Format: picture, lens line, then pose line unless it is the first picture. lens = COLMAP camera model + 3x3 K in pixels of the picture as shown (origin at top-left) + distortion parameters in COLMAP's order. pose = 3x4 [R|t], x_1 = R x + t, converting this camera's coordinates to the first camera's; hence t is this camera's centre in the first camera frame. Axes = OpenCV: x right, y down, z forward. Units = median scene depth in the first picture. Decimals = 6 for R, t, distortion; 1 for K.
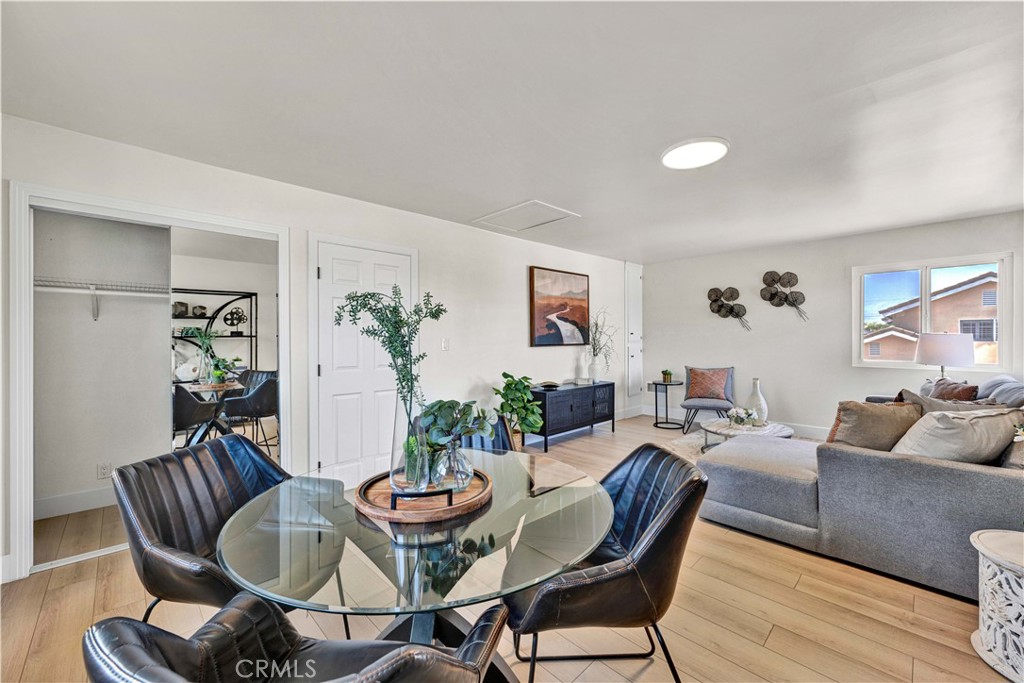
lens RADIAL K [[418.3, 0, 517.5], [0, 418.3, 331.9], [0, 0, 1]] dist [-0.001544, 0.003487]
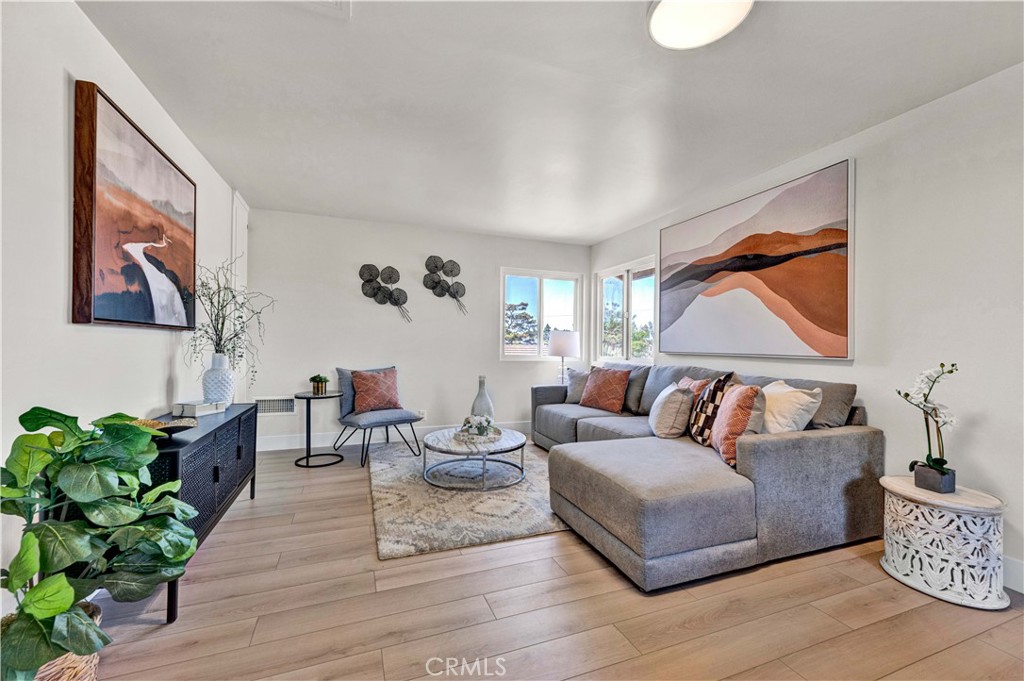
lens RADIAL K [[405.3, 0, 510.4], [0, 405.3, 343.7], [0, 0, 1]] dist [-0.017307, 0.000844]
pose [[0.409337, 0.016885, 0.912227, -0.105789], [-0.027716, 0.999597, -0.006065, 0.041756], [-0.911962, -0.022801, 0.409640, 0.515910]]
